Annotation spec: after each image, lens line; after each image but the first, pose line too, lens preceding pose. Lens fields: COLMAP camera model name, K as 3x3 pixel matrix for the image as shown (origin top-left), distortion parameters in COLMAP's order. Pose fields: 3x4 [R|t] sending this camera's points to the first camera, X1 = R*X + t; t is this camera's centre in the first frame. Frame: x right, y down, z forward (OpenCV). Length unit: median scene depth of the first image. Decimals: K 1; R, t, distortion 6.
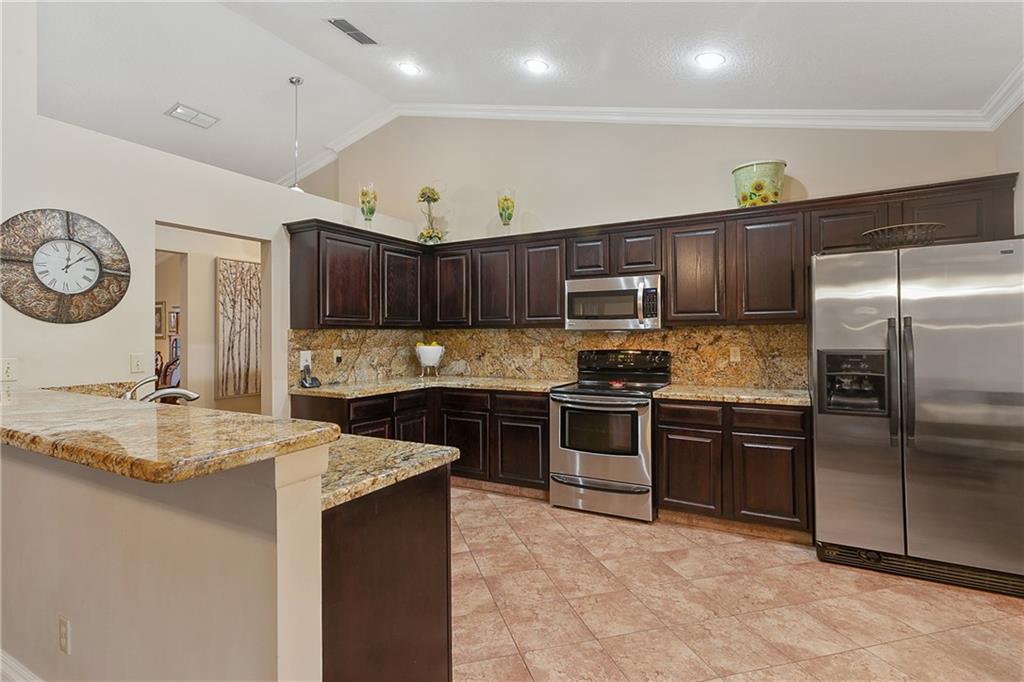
lens RADIAL K [[495.4, 0, 513.7], [0, 495.4, 330.0], [0, 0, 1]] dist [0.001077, 0.000127]
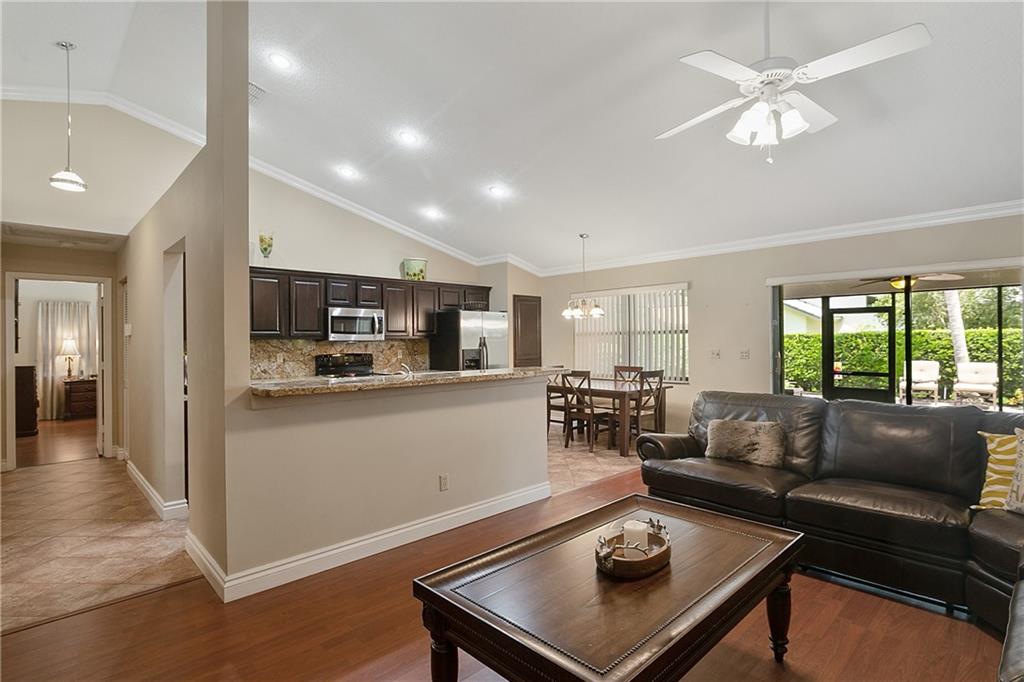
lens RADIAL K [[507.0, 0, 514.8], [0, 507.0, 342.4], [0, 0, 1]] dist [0.001476, 0.000045]
pose [[0.292394, 0.002687, 0.956294, -1.234969], [-0.002229, 0.999995, -0.002128, 0.007271], [-0.956295, -0.001509, 0.292398, 0.022013]]
